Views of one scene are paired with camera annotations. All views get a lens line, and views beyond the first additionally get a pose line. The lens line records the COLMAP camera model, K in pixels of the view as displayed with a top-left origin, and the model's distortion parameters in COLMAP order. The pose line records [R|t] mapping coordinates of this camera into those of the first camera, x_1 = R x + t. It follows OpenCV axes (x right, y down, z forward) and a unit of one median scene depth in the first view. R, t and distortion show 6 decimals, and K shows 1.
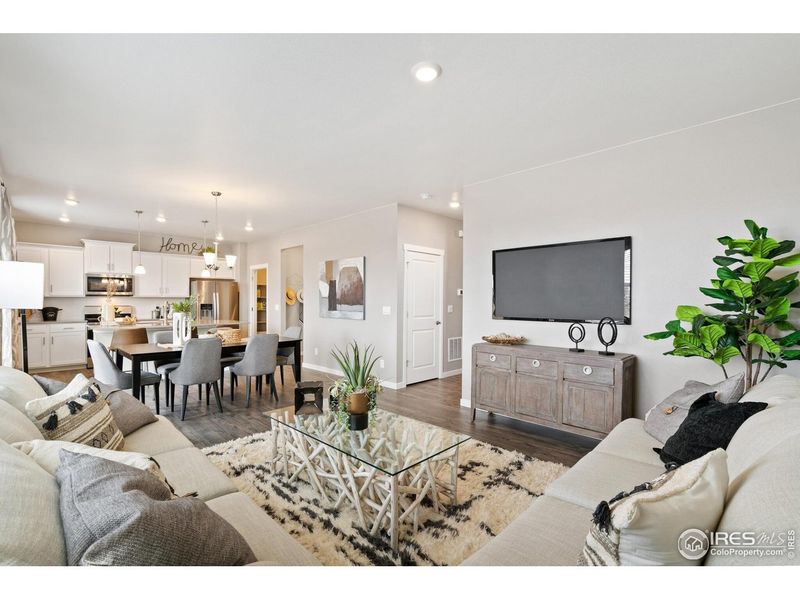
lens RADIAL K [[364.1, 0, 400.0], [0, 364.1, 300.0], [0, 0, 1]] dist [0.000515, -0.000139]
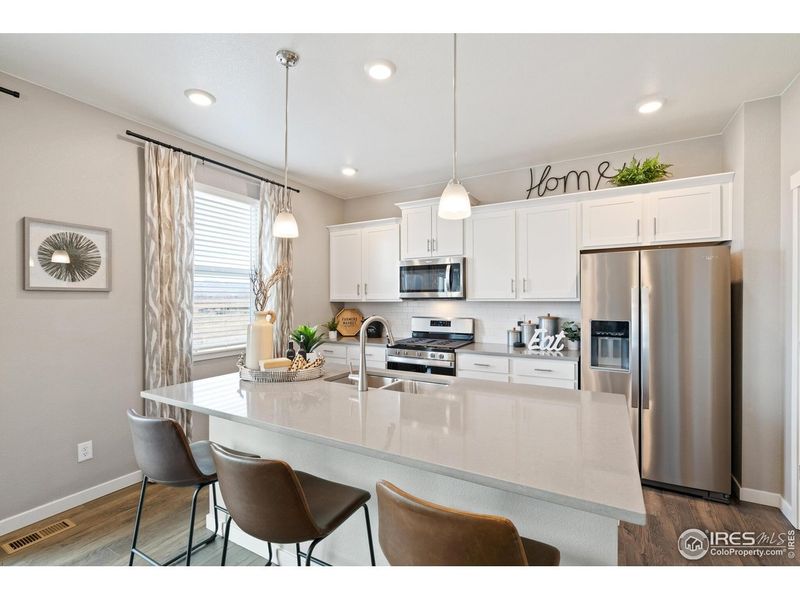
lens RADIAL K [[360.8, 0, 400.9], [0, 360.8, 297.0], [0, 0, 1]] dist [-0.001022, 0.000055]
pose [[0.260581, -0.012287, -0.965374, -0.363139], [0.008935, 0.999907, -0.010314, -0.012589], [0.965411, -0.005938, 0.260667, 1.007863]]
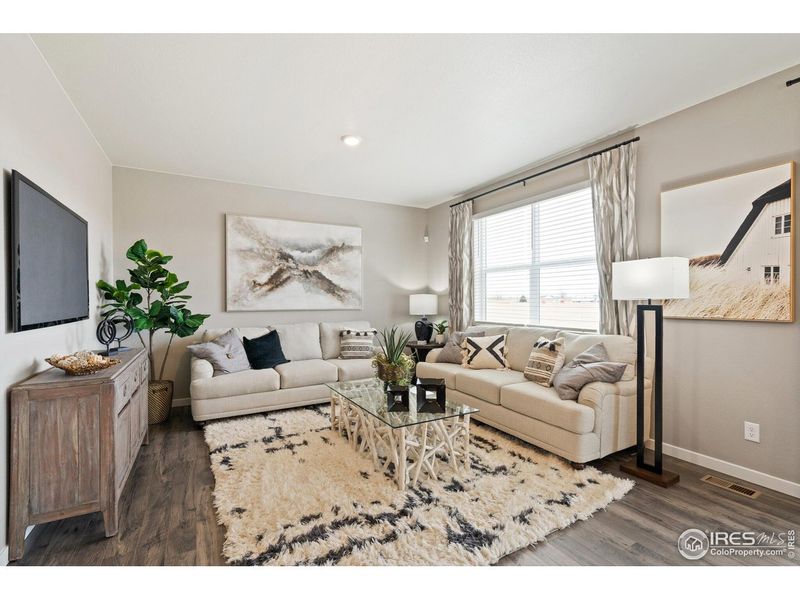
lens RADIAL K [[368.9, 0, 402.2], [0, 368.9, 300.4], [0, 0, 1]] dist [-0.000267, 0.000267]
pose [[-0.960944, -0.005191, 0.276695, -0.206609], [-0.005597, 0.999984, -0.000678, 0.009067], [-0.276687, -0.002200, -0.960958, 0.904142]]
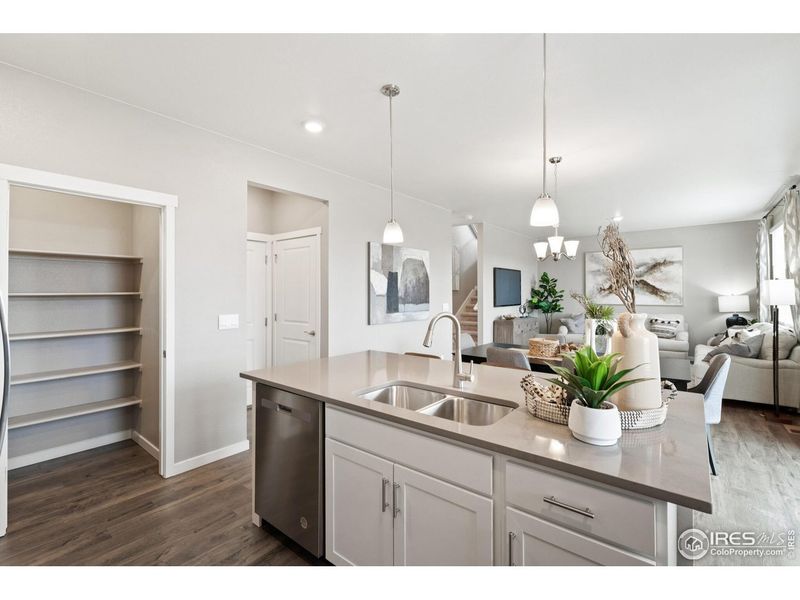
lens RADIAL K [[363.5, 0, 400.6], [0, 363.5, 289.3], [0, 0, 1]] dist [0.000108, -0.000037]
pose [[-0.099534, 0.001682, 0.995033, -0.990977], [-0.004388, 0.999988, -0.002129, -0.018819], [-0.995024, -0.004578, -0.099525, 1.134876]]
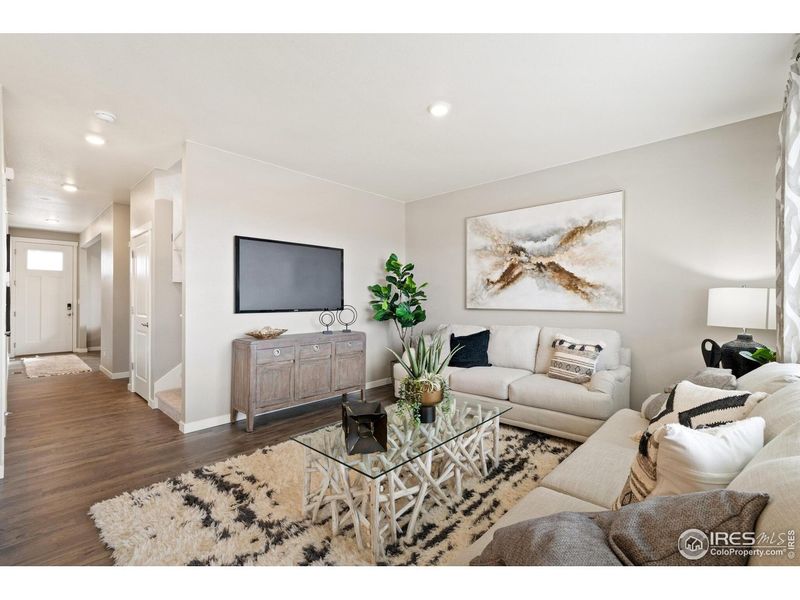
lens RADIAL K [[360.8, 0, 400.9], [0, 360.8, 297.0], [0, 0, 1]] dist [-0.001022, 0.000055]
pose [[-0.036038, -0.002760, 0.999347, -0.440075], [-0.005488, 0.999982, 0.002564, 0.005577], [-0.999335, -0.005392, -0.036052, 0.447318]]
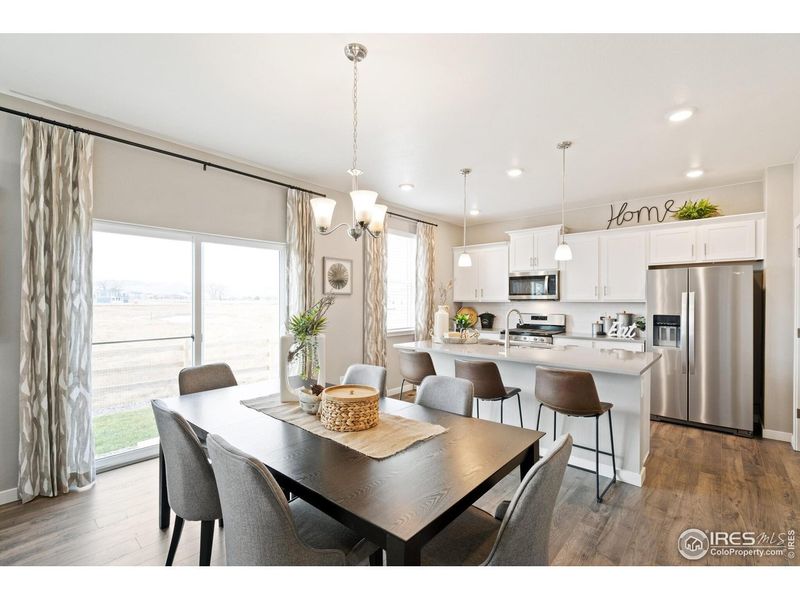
lens RADIAL K [[364.1, 0, 400.0], [0, 364.1, 300.0], [0, 0, 1]] dist [0.000515, -0.000139]
pose [[0.060025, -0.008475, -0.998161, -0.077157], [0.001831, 0.999963, -0.008381, -0.008194], [0.998195, -0.001325, 0.060038, 0.838001]]
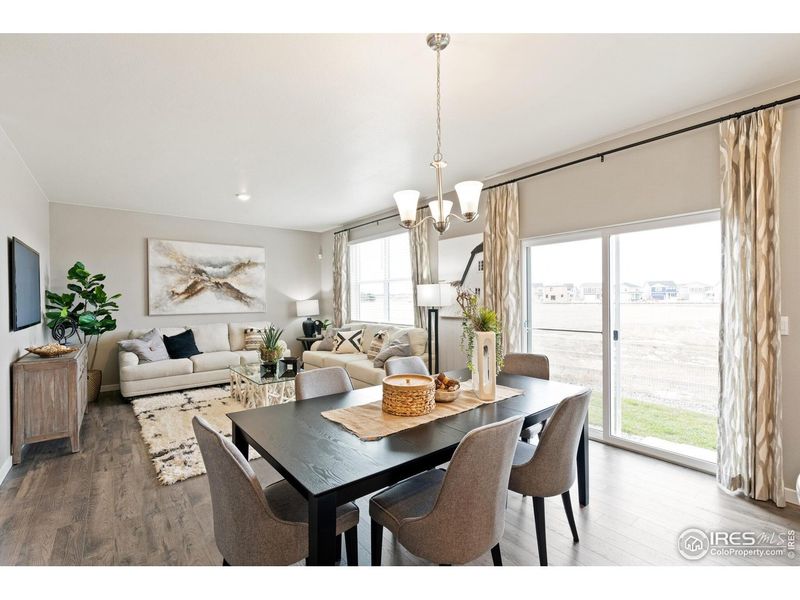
lens RADIAL K [[364.1, 0, 400.0], [0, 364.1, 300.0], [0, 0, 1]] dist [0.000515, -0.000139]
pose [[-0.992945, -0.000039, 0.118573, -0.413774], [0.000003, 1.000000, 0.000349, -0.007402], [-0.118573, 0.000347, -0.992945, 1.142502]]
